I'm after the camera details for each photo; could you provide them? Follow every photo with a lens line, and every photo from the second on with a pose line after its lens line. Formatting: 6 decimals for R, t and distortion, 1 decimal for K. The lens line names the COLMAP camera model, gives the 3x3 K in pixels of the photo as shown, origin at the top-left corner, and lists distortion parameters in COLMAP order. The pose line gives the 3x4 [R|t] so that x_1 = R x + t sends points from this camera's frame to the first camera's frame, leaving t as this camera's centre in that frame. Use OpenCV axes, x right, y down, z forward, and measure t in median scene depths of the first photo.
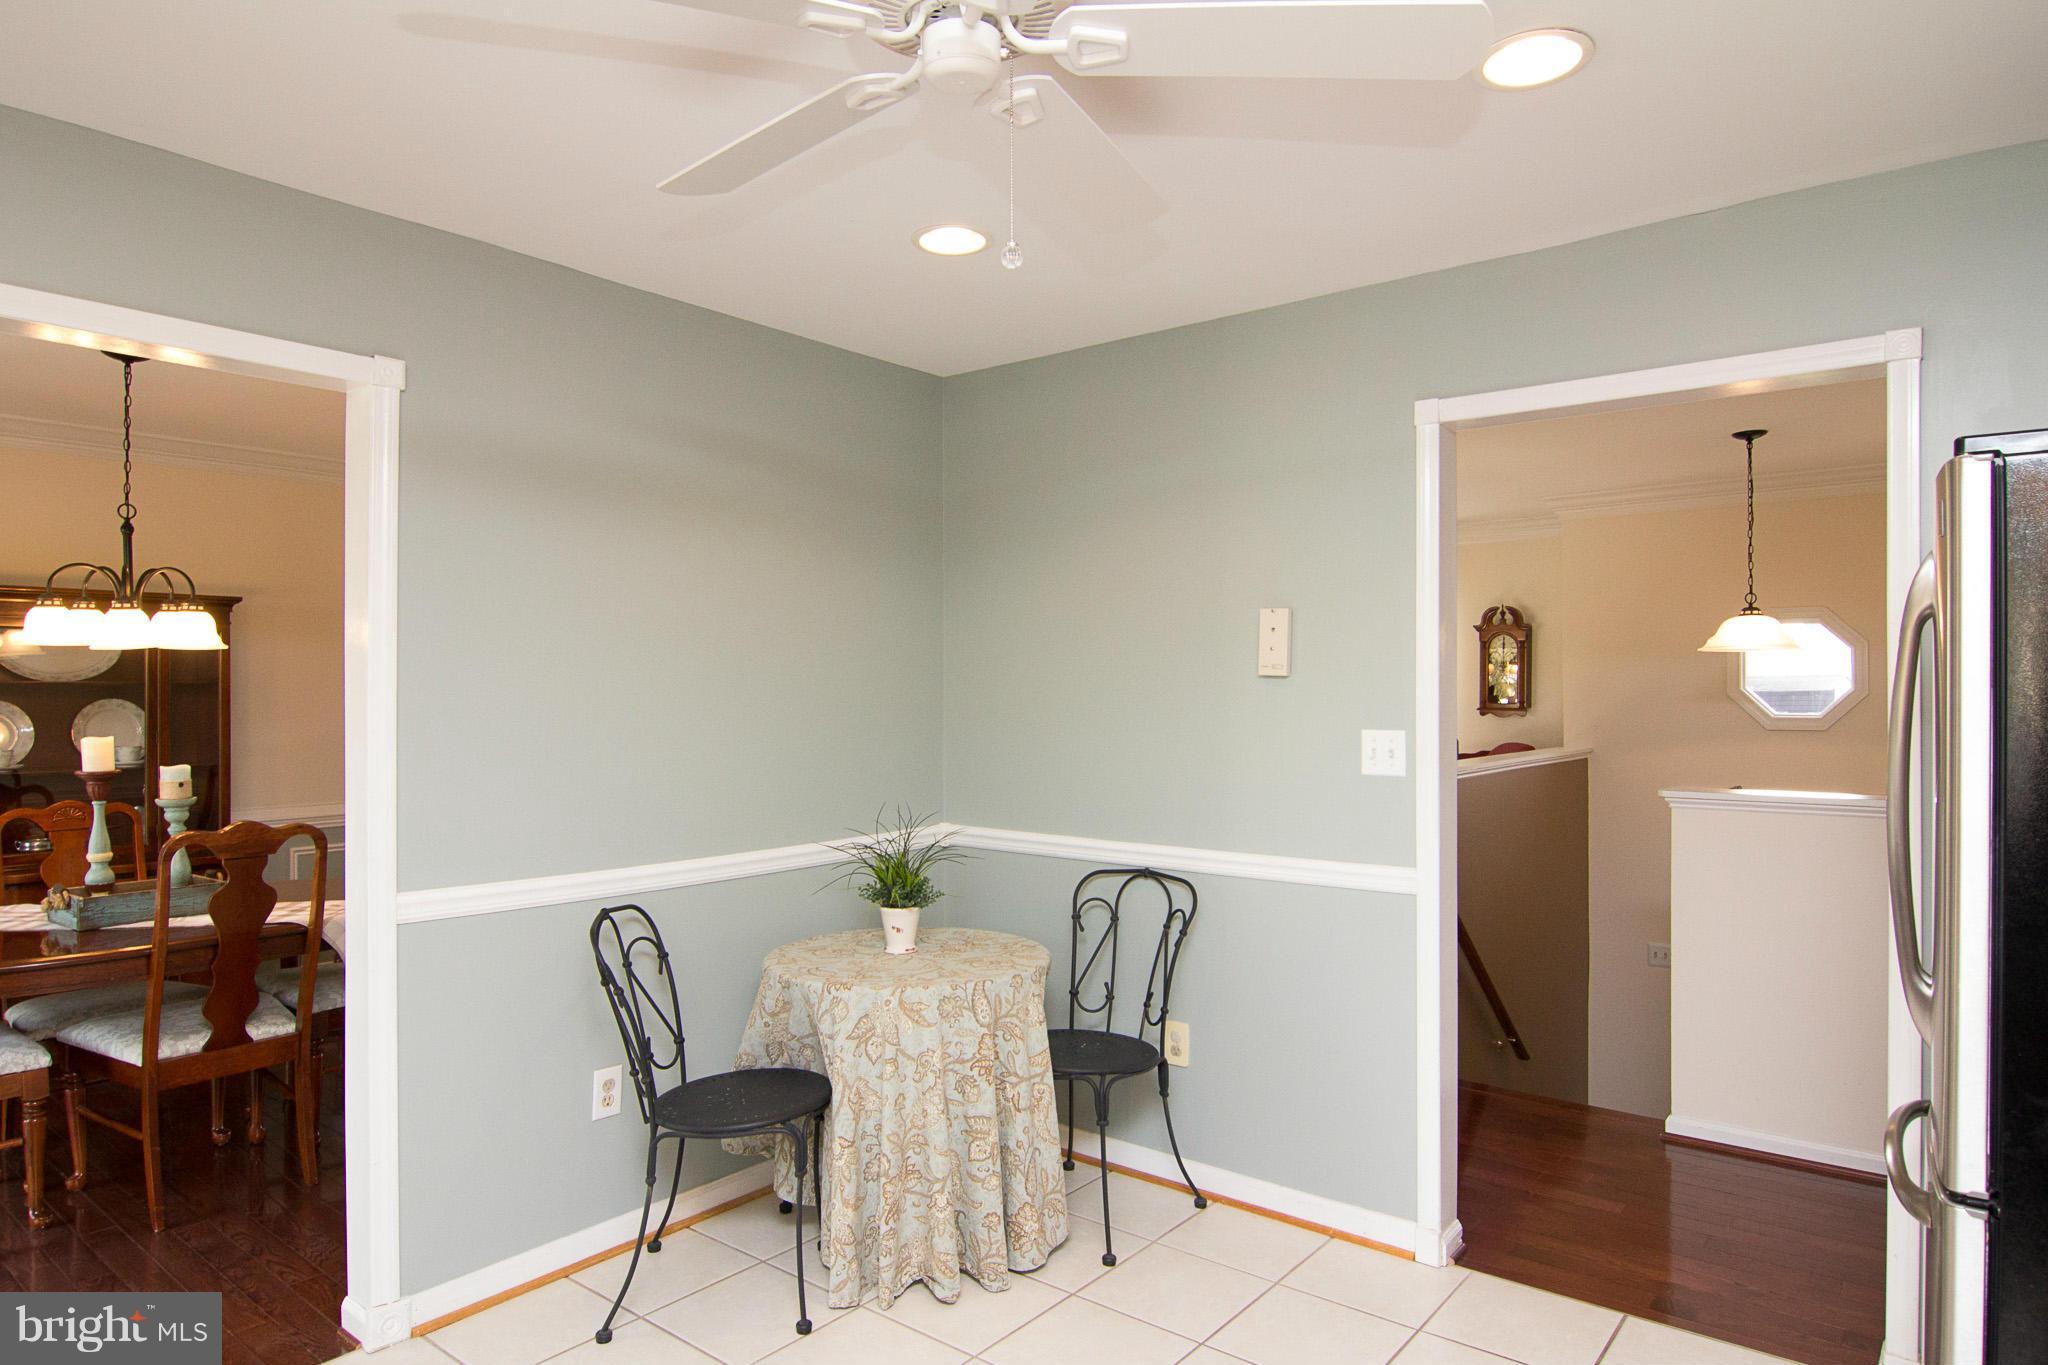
lens RADIAL K [[1219.0, 0, 1024.0], [0, 1219.0, 682.5], [0, 0, 1]] dist [0.002596, -0.015455]
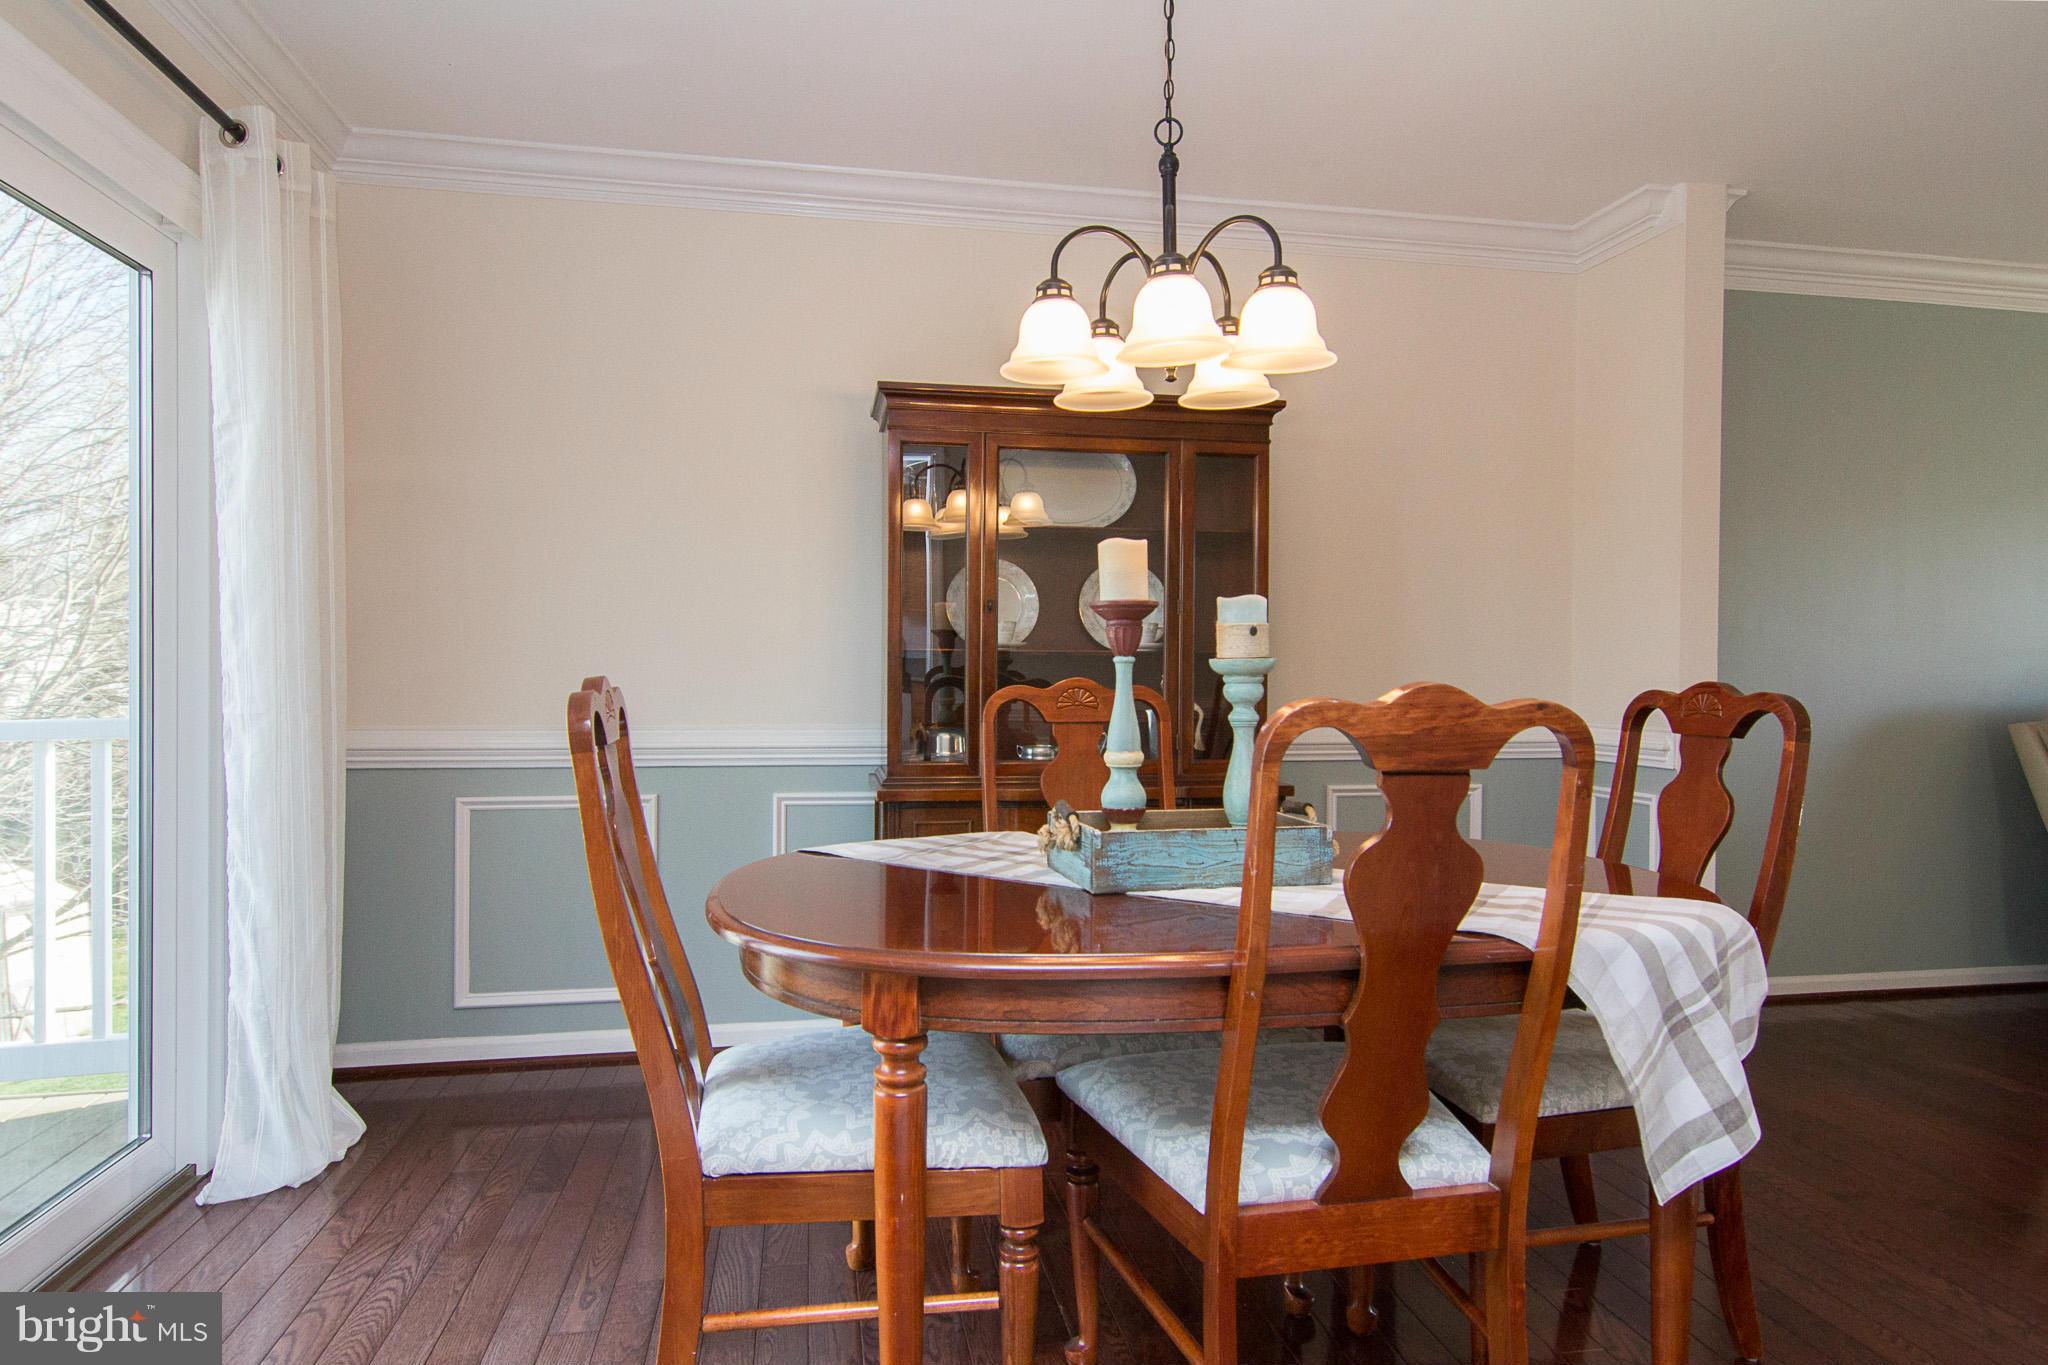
lens RADIAL K [[1159.5, 0, 1024.0], [0, 1159.5, 682.5], [0, 0, 1]] dist [0.001861, 0.000365]
pose [[0.760477, 0.013448, -0.649226, -0.471350], [-0.006350, 0.999892, 0.013273, 0.105643], [0.649334, -0.005972, 0.760480, 0.591652]]
